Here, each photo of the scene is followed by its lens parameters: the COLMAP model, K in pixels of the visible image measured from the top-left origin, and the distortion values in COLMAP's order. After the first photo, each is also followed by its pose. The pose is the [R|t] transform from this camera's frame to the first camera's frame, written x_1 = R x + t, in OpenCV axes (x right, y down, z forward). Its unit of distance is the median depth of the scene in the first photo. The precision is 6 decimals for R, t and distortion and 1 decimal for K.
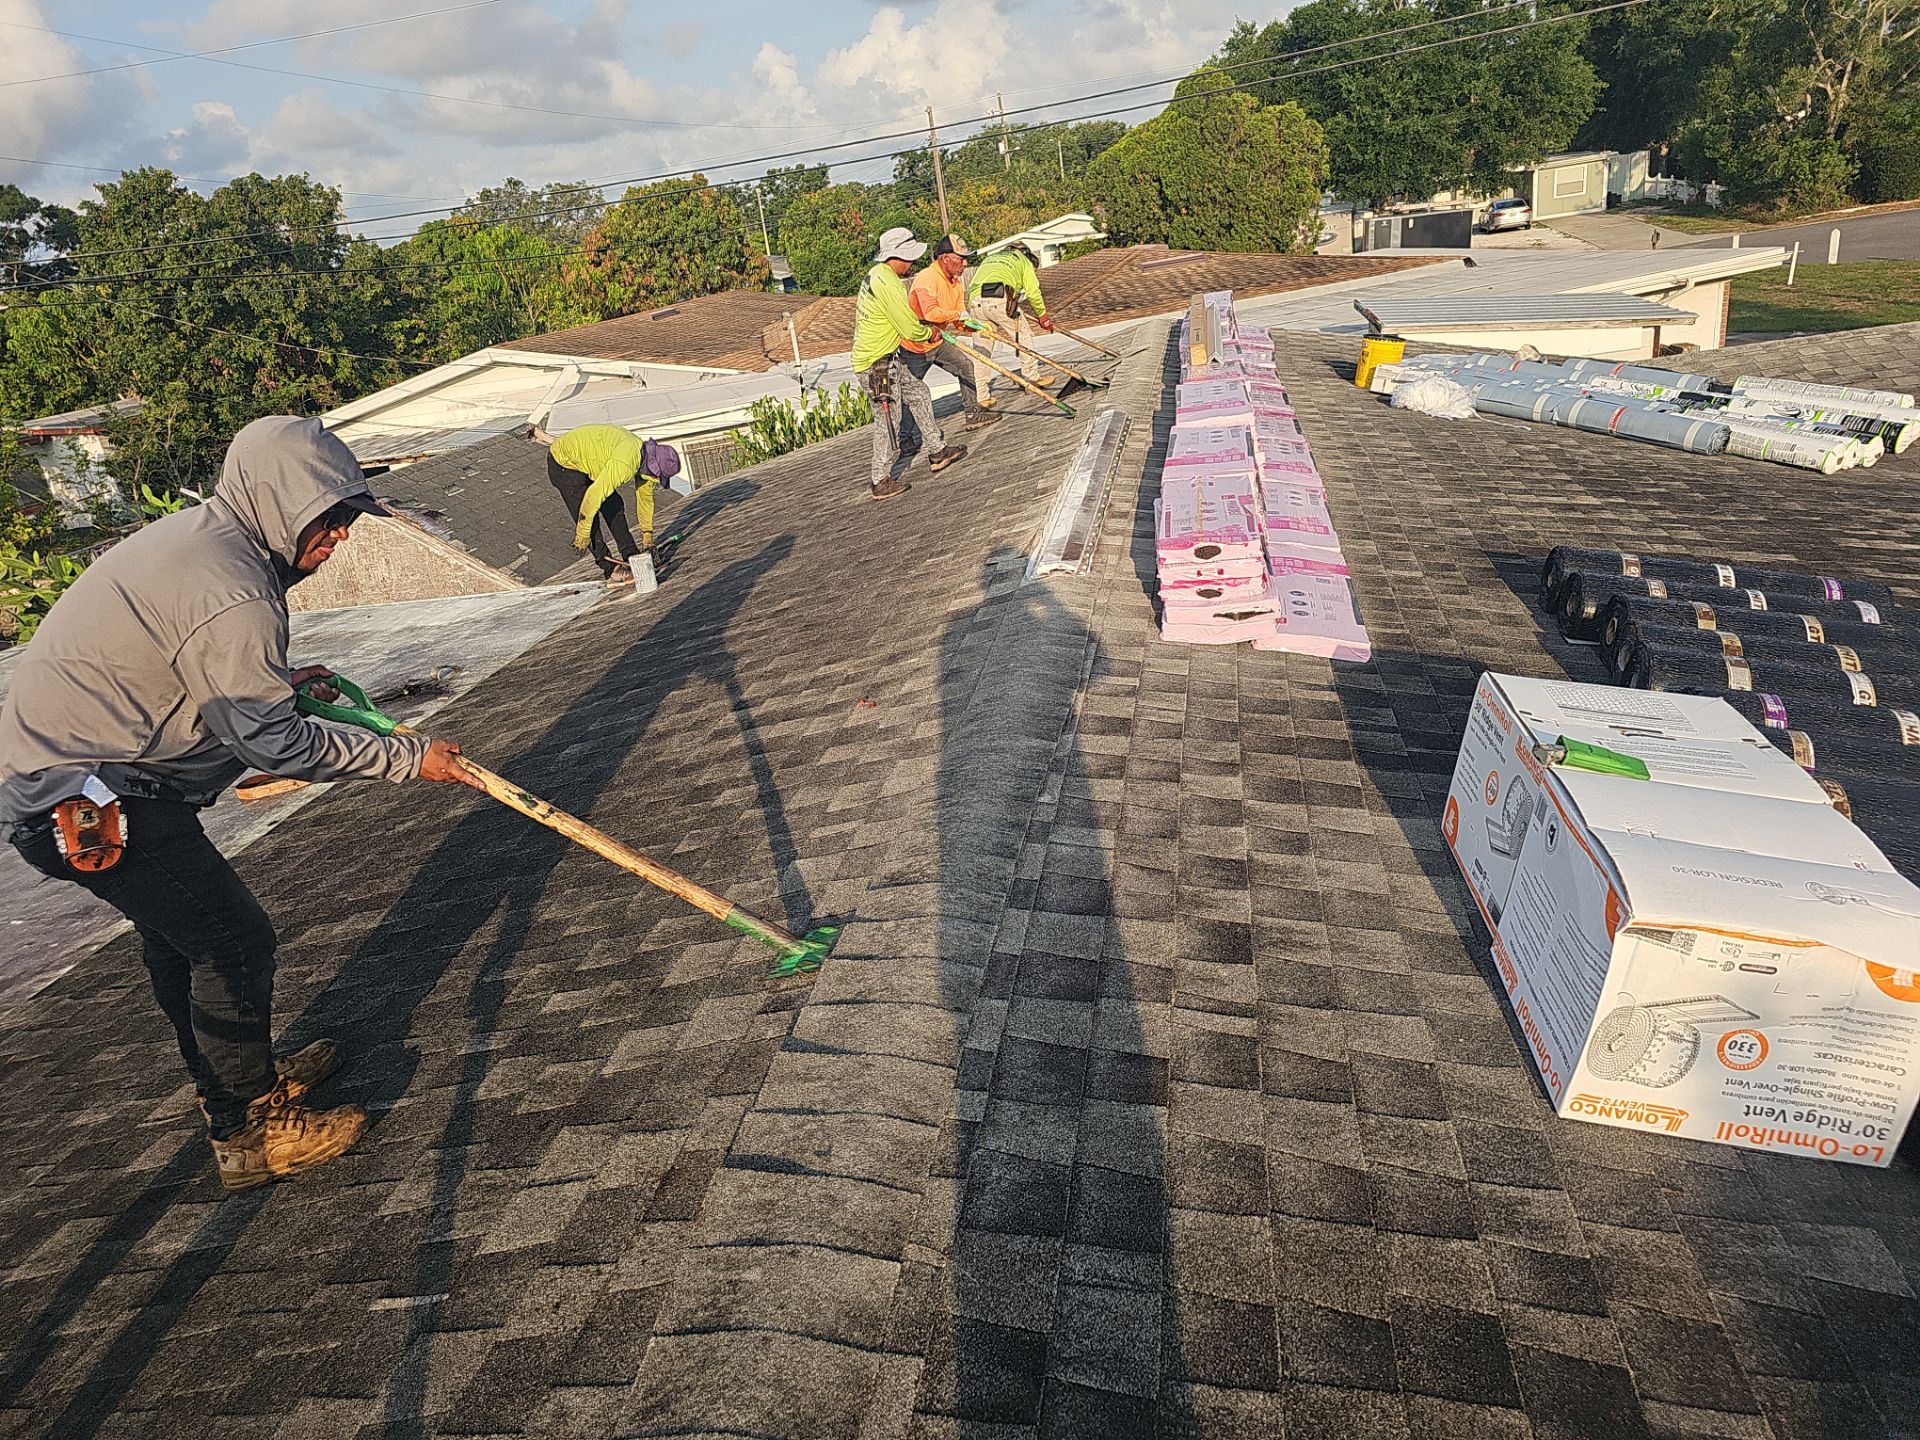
lens RADIAL K [[1284.1, 0, 960.8], [0, 1284.1, 710.4], [0, 0, 1]] dist [0.066031, -0.042668]
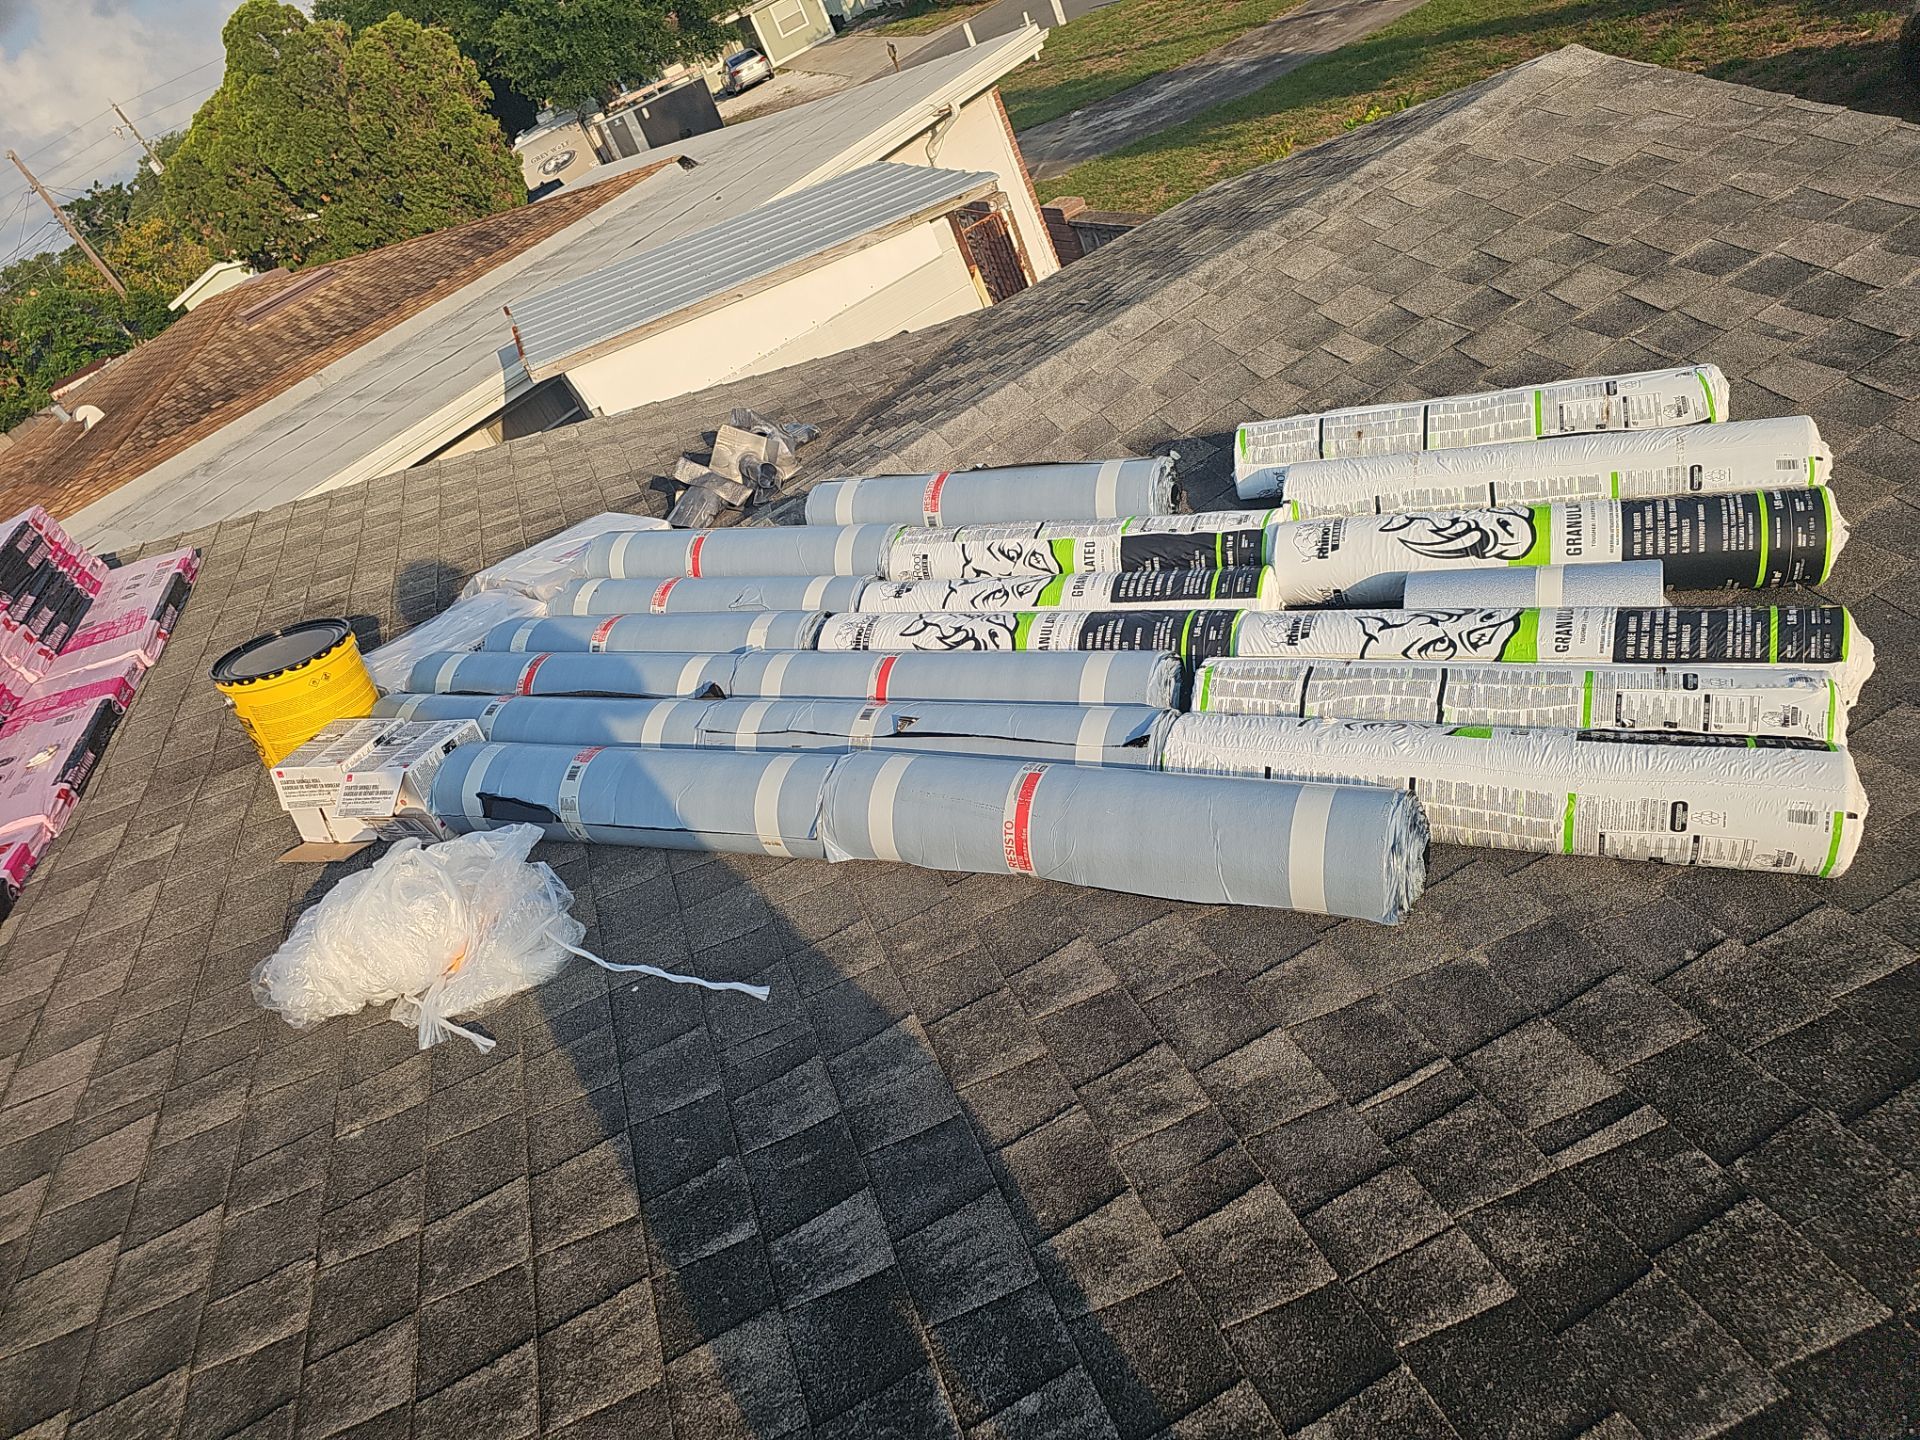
lens RADIAL K [[1234.7, 0, 963.7], [0, 1234.7, 697.5], [0, 0, 1]] dist [0.054313, -0.037887]
pose [[0.833612, -0.456713, 0.310652, 0.119444], [0.433101, 0.889516, 0.145548, -0.081178], [-0.342804, 0.013213, 0.939314, 0.213832]]
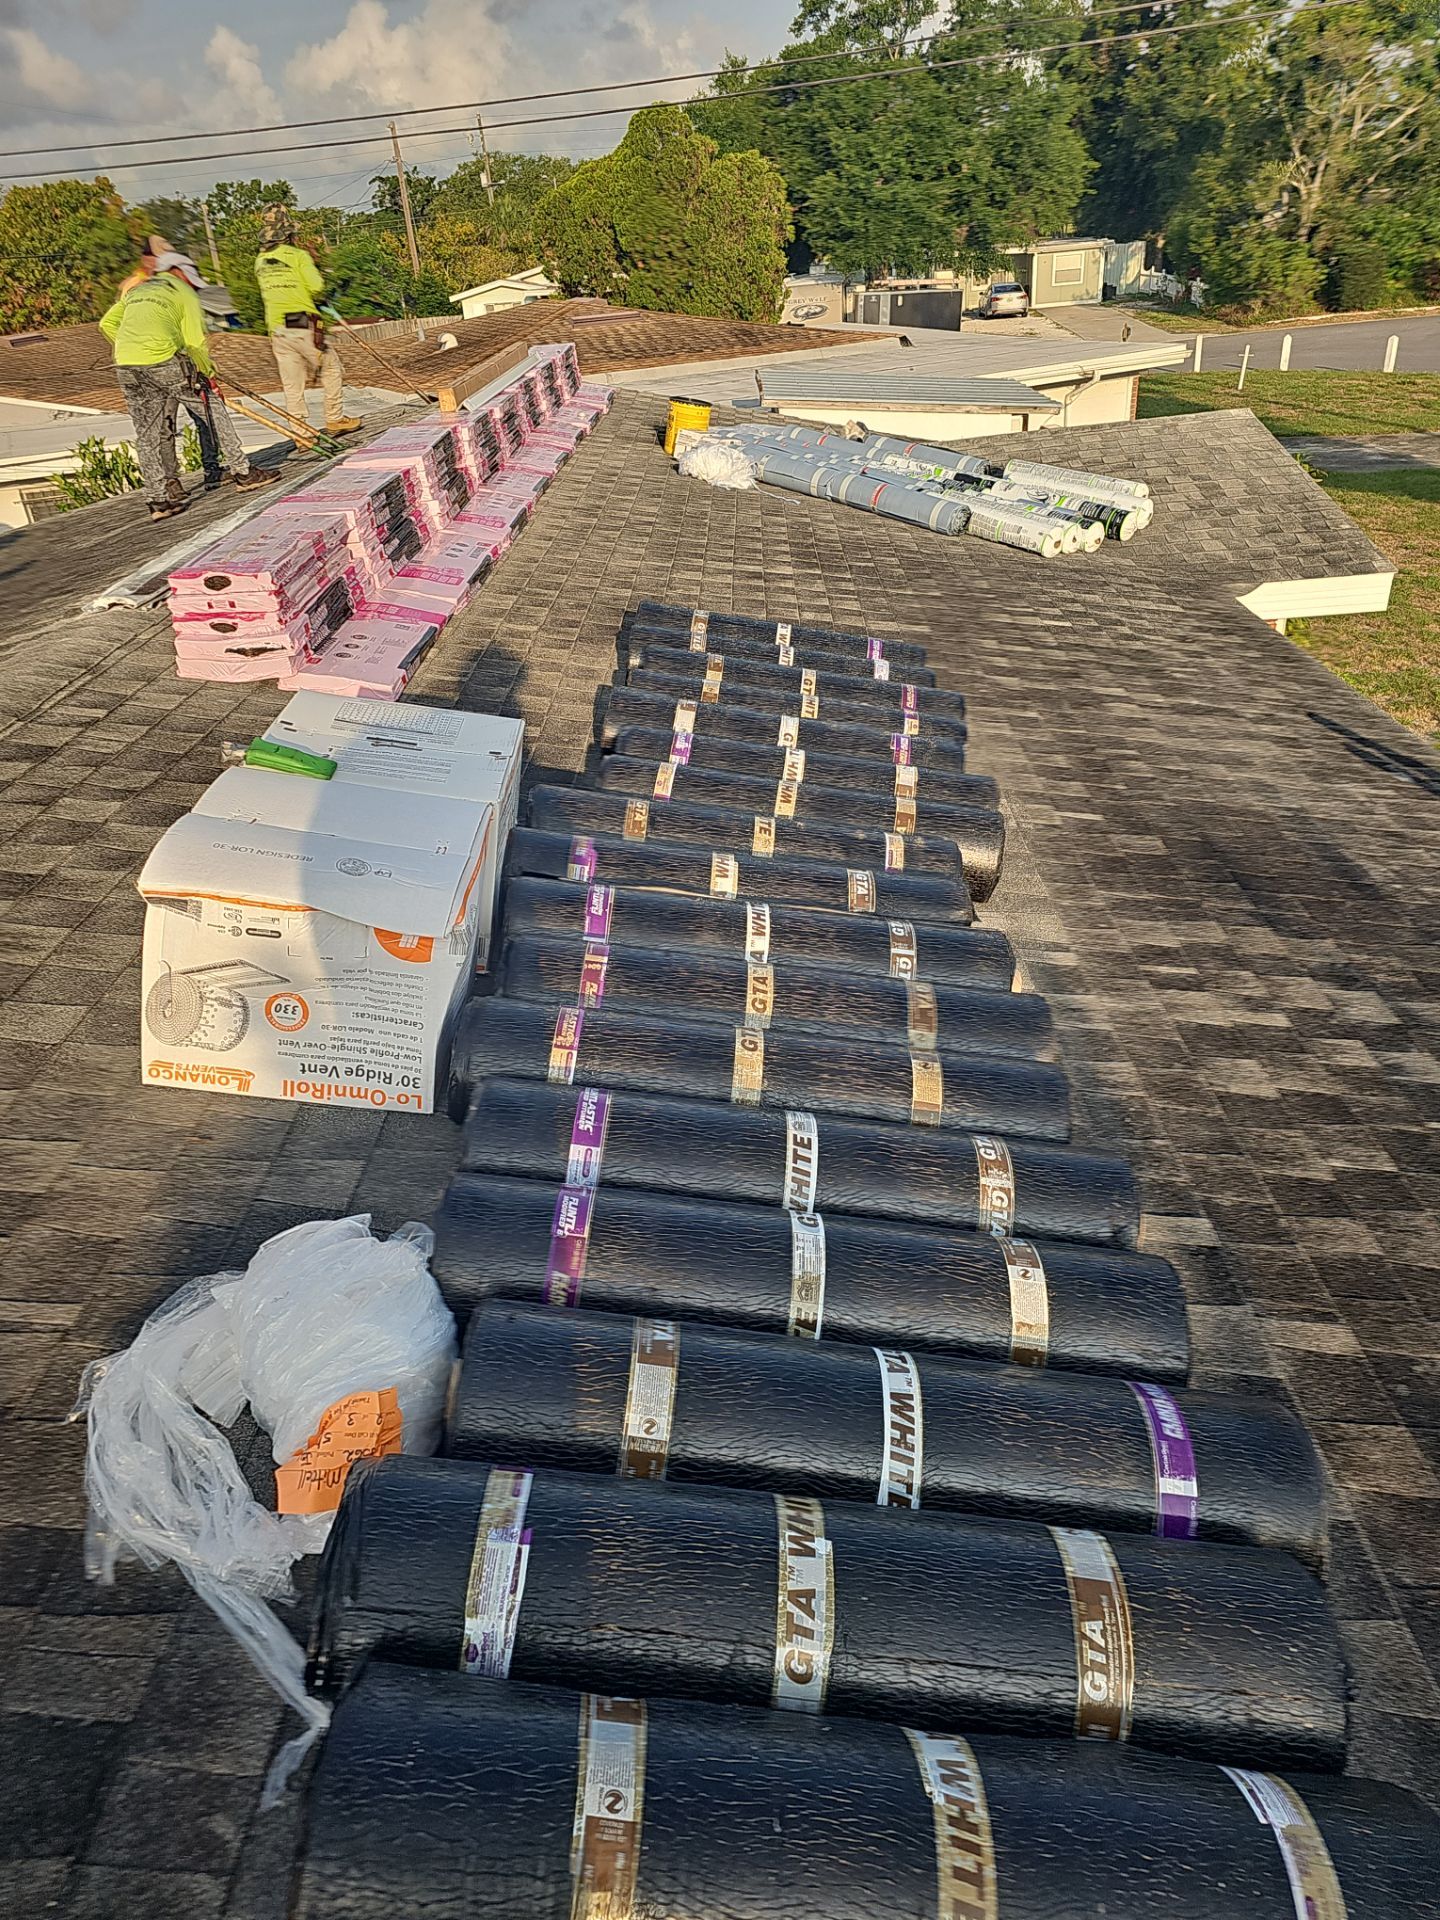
lens RADIAL K [[1346.7, 0, 720.0], [0, 1346.7, 960.0], [0, 0, 1]] dist [0.065126, -0.039159]
pose [[0.985847, -0.013244, 0.167121, 0.056641], [-0.003908, 0.994788, 0.101885, 0.007424], [-0.167600, -0.101096, 0.980658, -0.011758]]
